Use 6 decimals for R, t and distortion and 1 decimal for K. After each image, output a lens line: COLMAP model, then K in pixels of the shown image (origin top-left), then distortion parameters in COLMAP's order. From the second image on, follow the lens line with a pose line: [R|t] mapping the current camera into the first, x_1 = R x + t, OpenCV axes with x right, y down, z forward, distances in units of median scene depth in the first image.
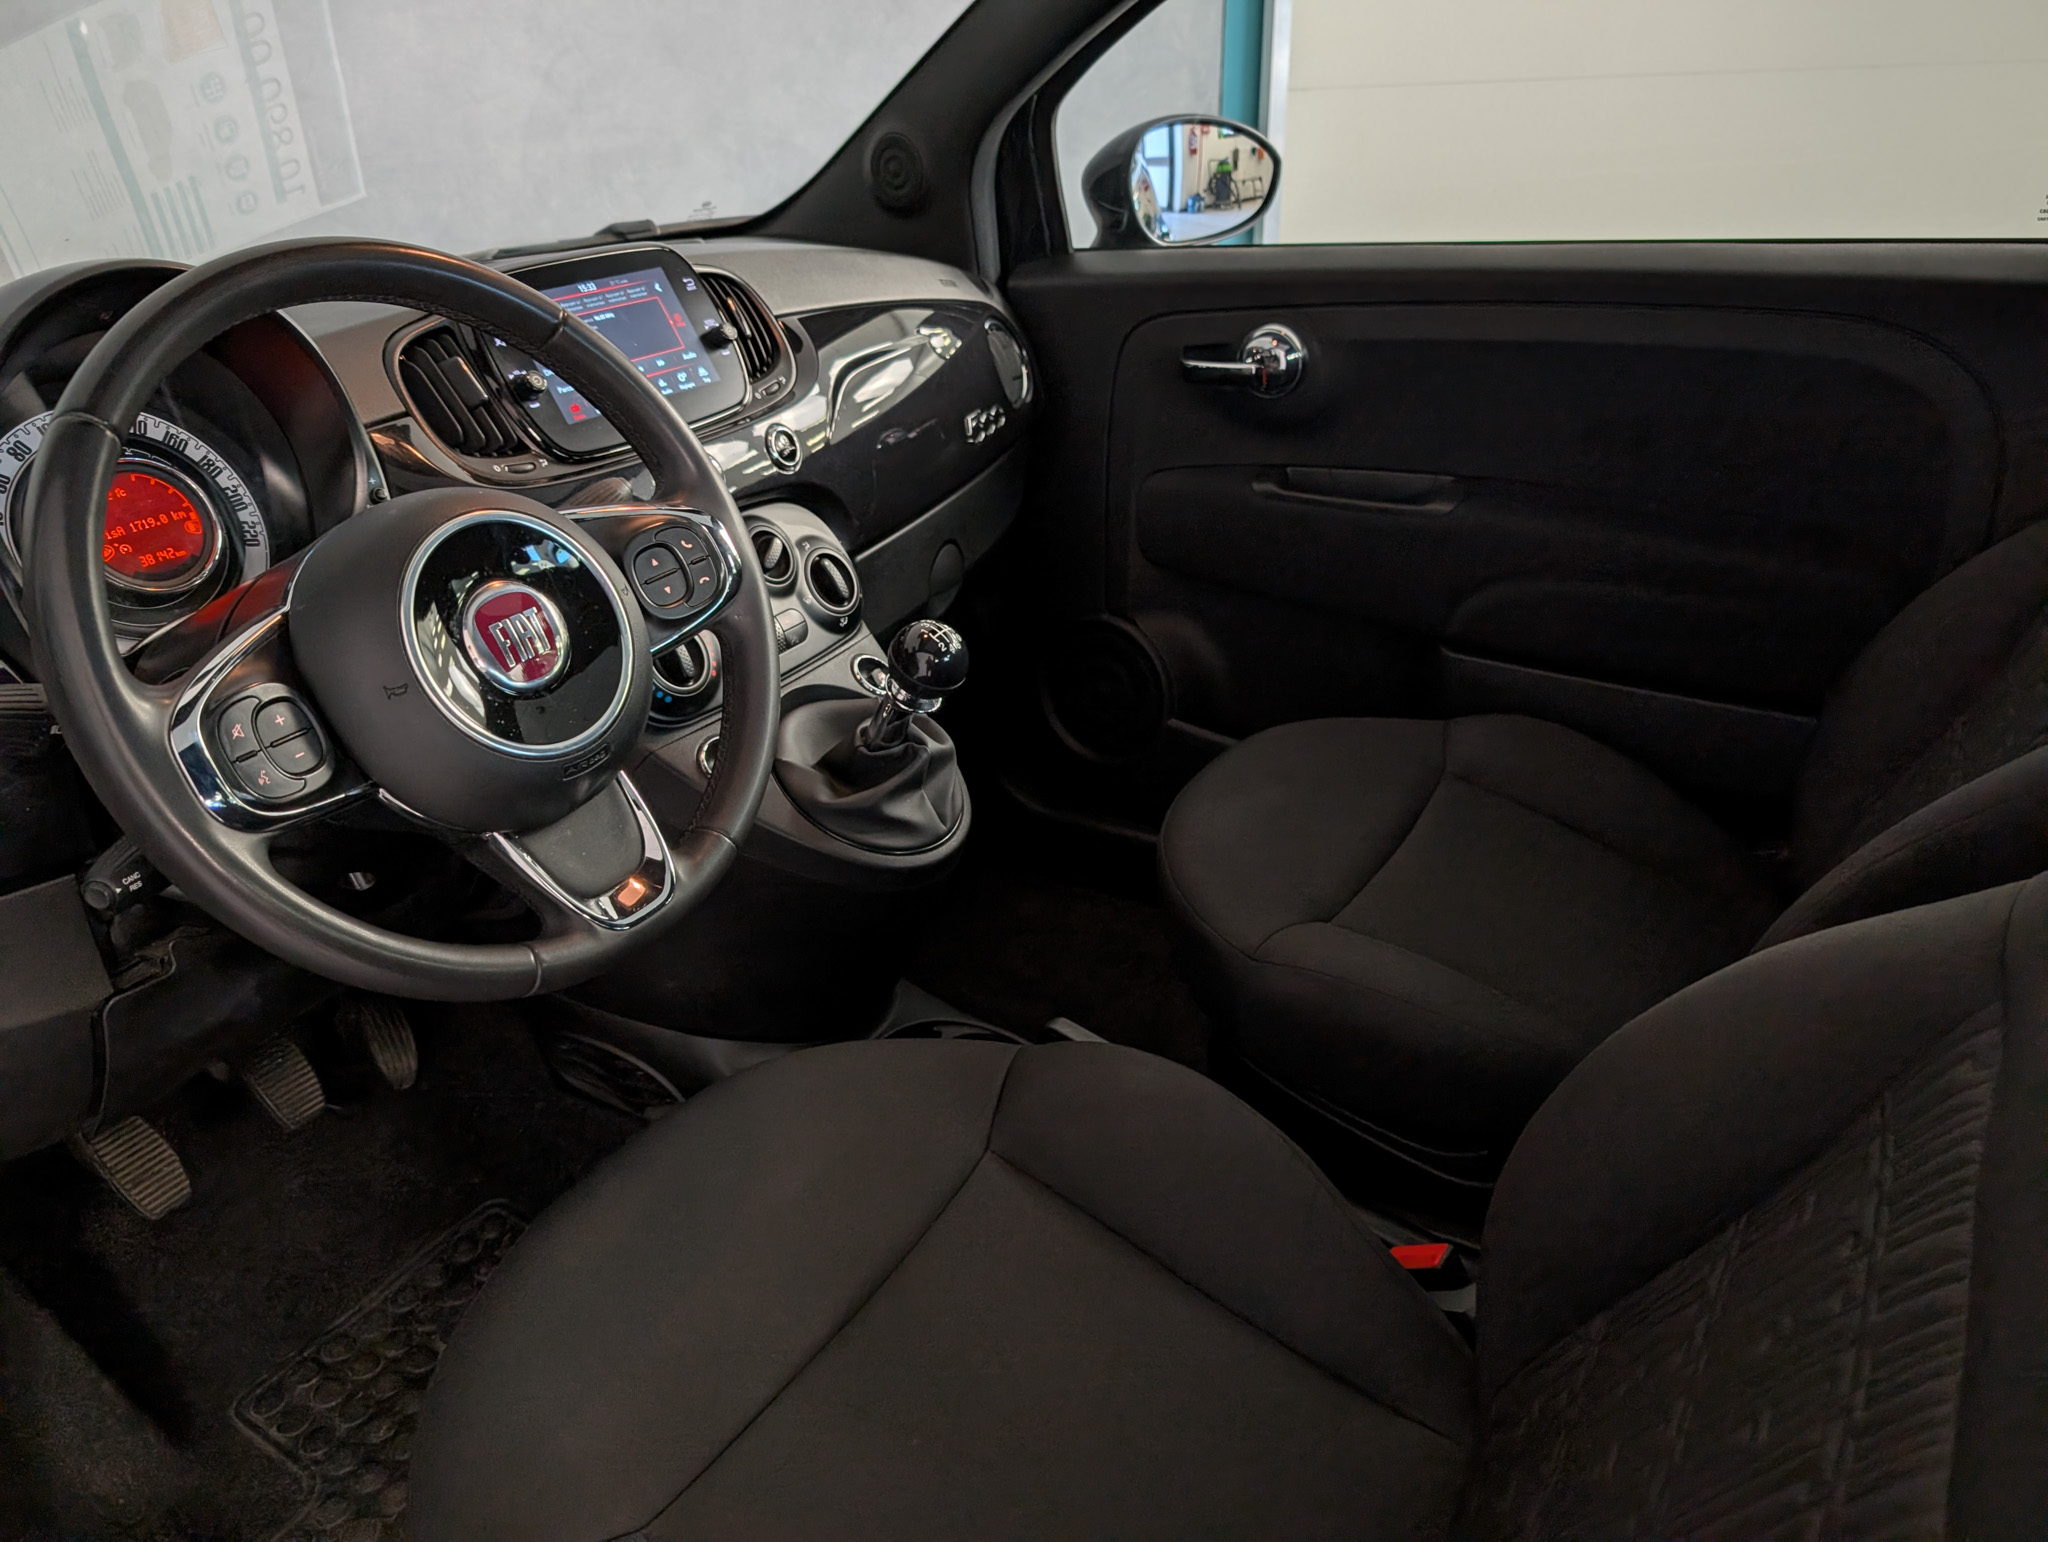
lens RADIAL K [[1487.9, 0, 1038.6], [0, 1487.9, 774.3], [0, 0, 1]] dist [0.006938, 0.012050]
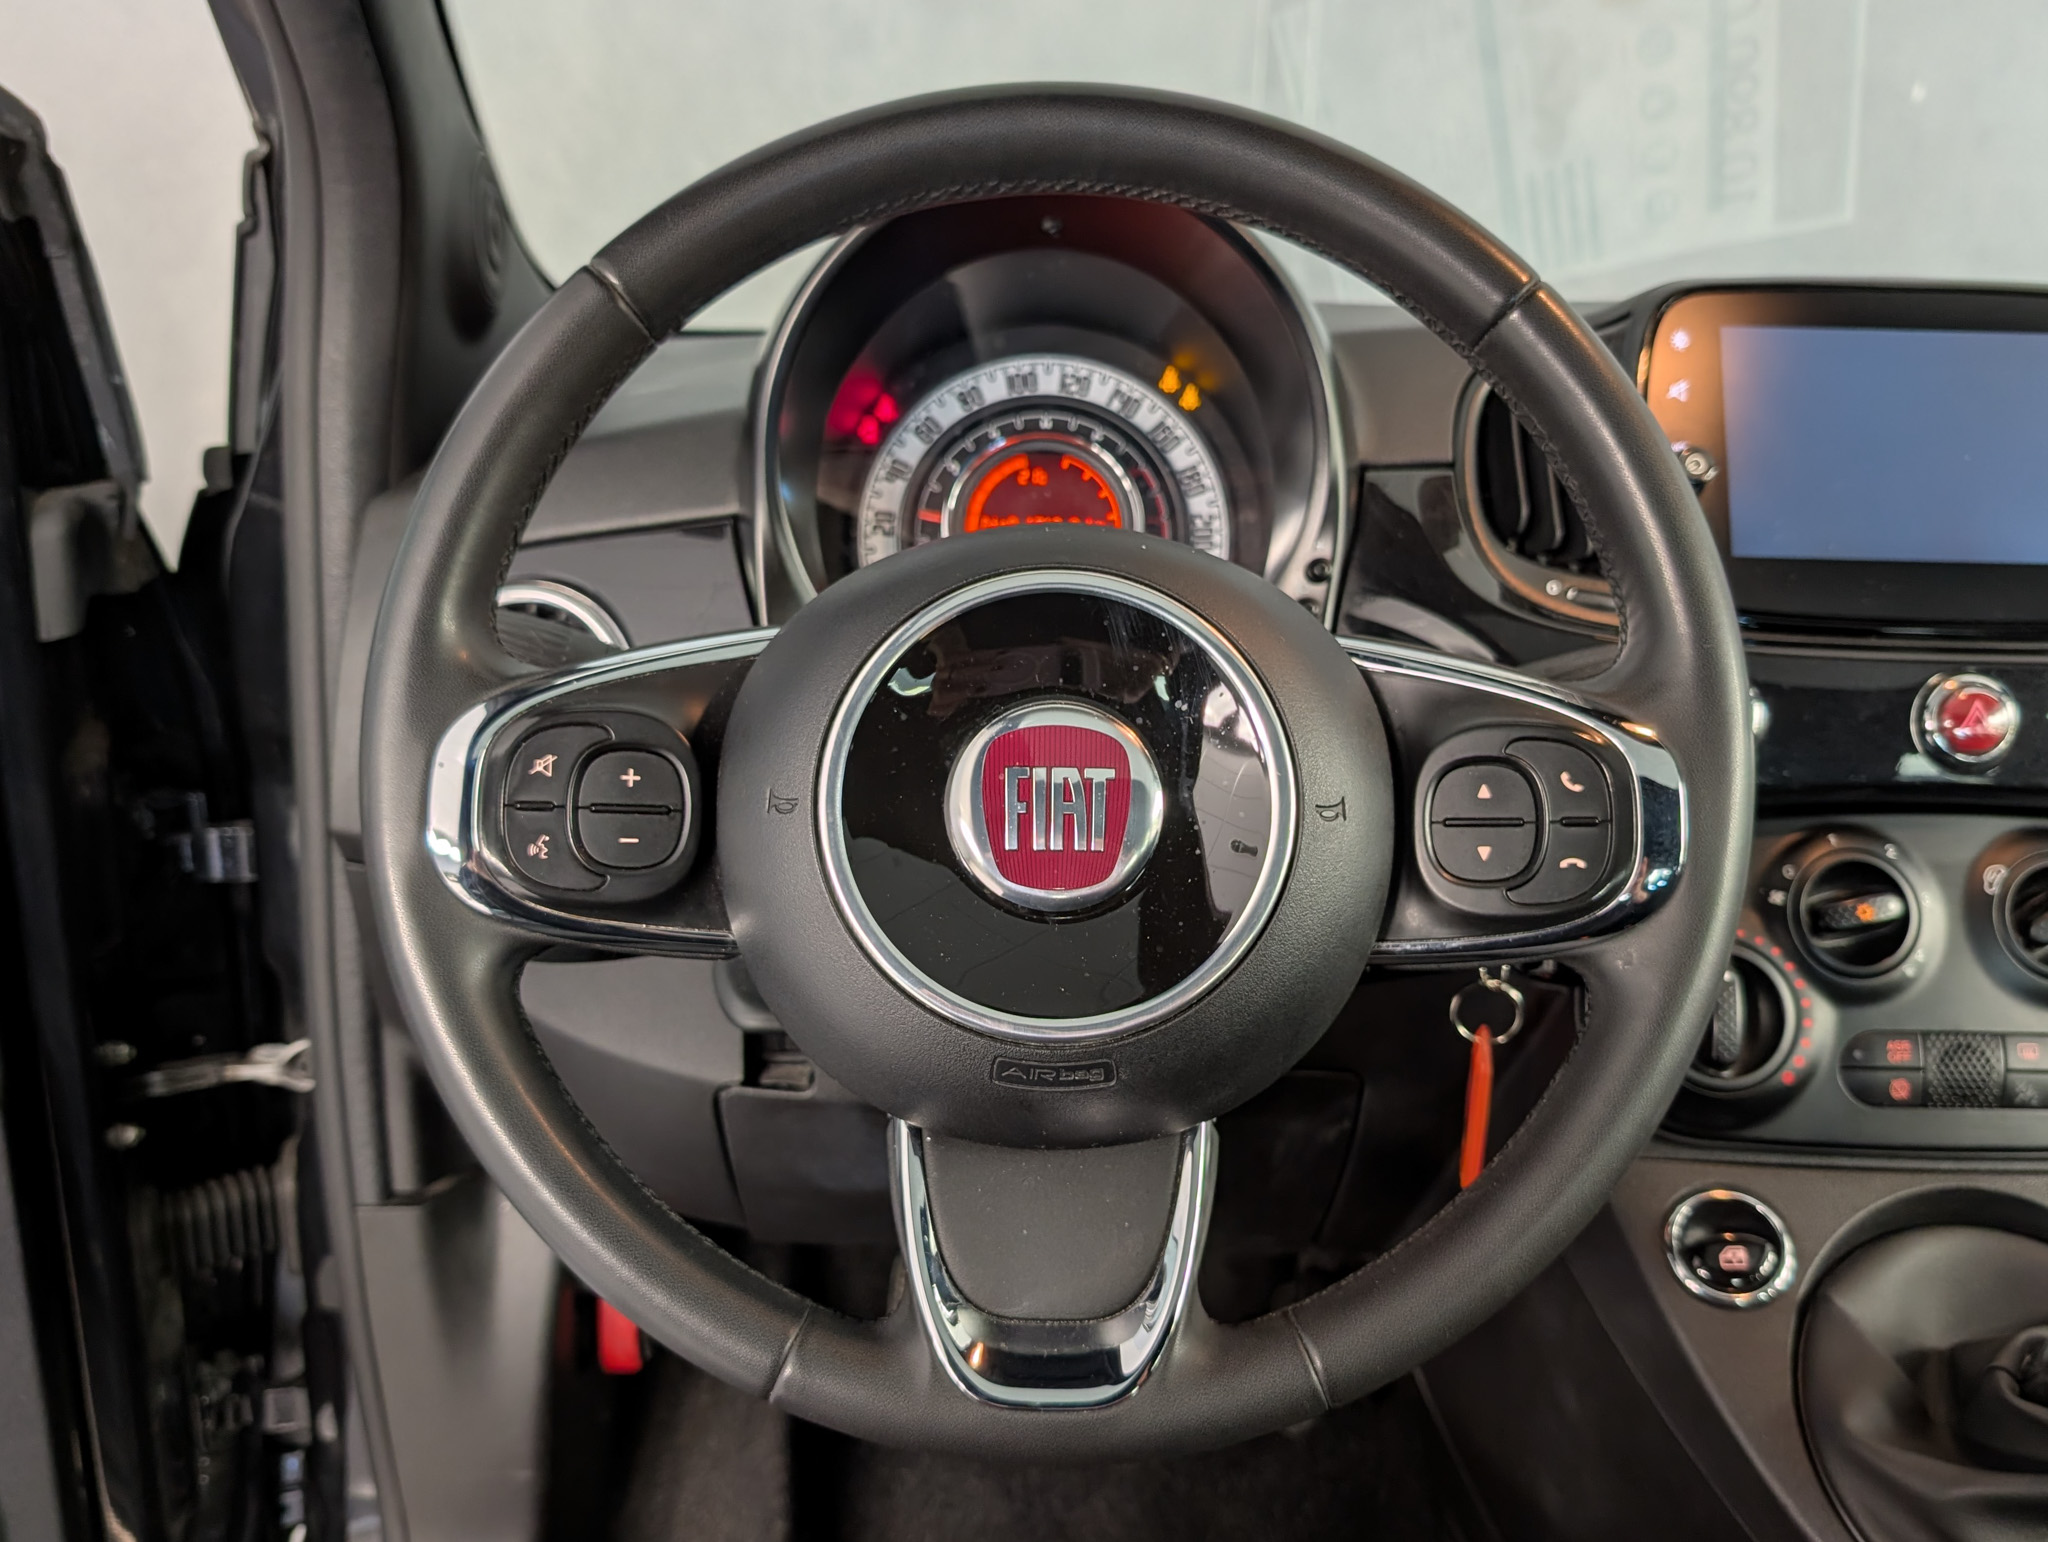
lens RADIAL K [[1800.3, 0, 1039.4], [0, 1800.3, 818.8], [0, 0, 1]] dist [0.010447, 0.013895]
pose [[0.508978, 0.333376, -0.793600, 0.102437], [-0.421271, 0.900471, 0.108087, -0.099059], [0.750648, 0.279307, 0.598762, 0.386323]]
